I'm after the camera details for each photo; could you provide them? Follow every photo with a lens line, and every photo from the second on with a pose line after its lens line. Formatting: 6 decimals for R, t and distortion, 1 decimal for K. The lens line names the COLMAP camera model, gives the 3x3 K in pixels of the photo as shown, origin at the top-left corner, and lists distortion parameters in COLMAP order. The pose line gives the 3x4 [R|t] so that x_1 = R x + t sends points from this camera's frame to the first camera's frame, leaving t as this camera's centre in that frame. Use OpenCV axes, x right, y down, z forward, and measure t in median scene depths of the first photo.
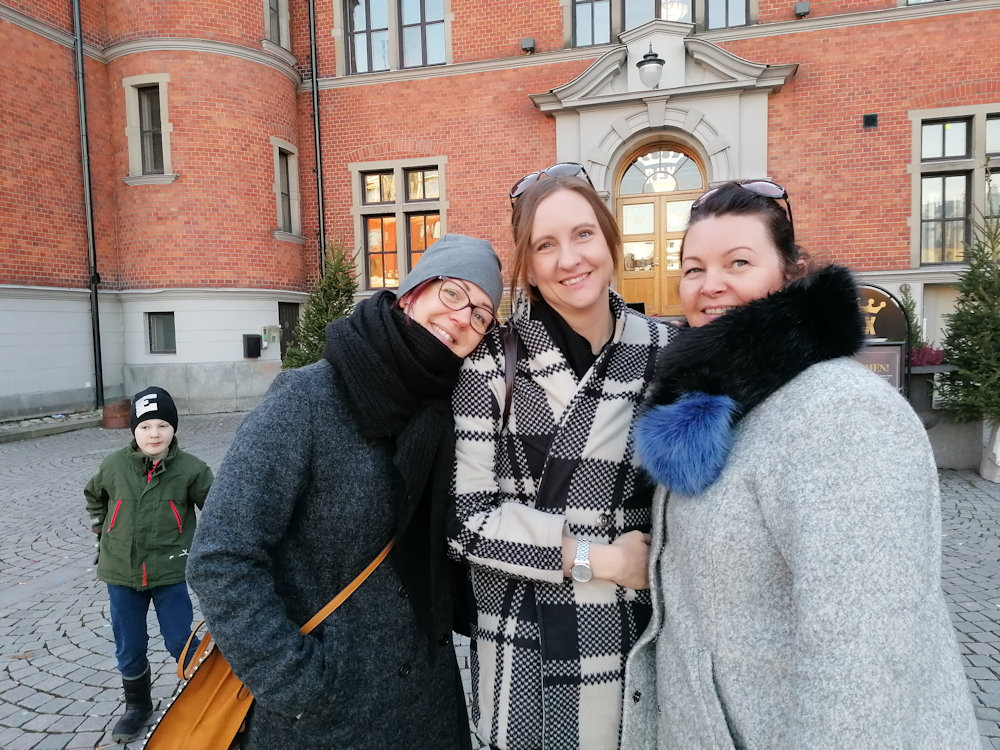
lens RADIAL K [[753.5, 0, 500.0], [0, 753.5, 375.0], [0, 0, 1]] dist [0.062504, -0.053682]
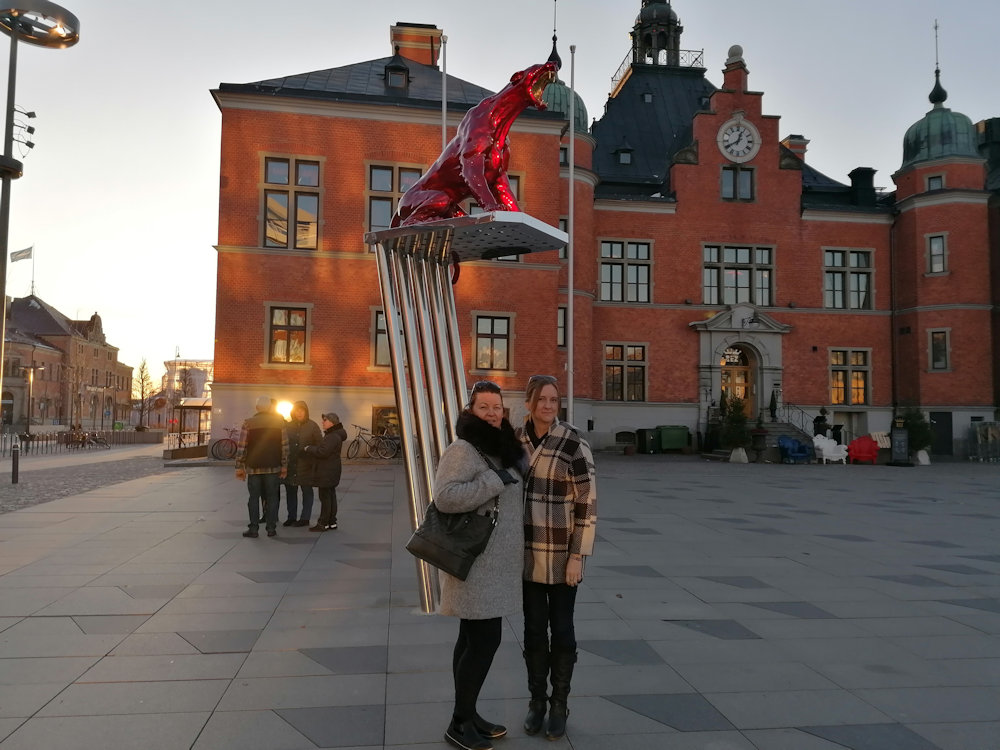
lens RADIAL K [[753.5, 0, 500.0], [0, 753.5, 375.0], [0, 0, 1]] dist [0.062504, -0.053682]
pose [[0.928110, 0.058696, 0.367649, -1.410902], [-0.018472, 0.993538, -0.111990, 0.067708], [-0.371847, 0.097148, 0.923197, -0.959009]]
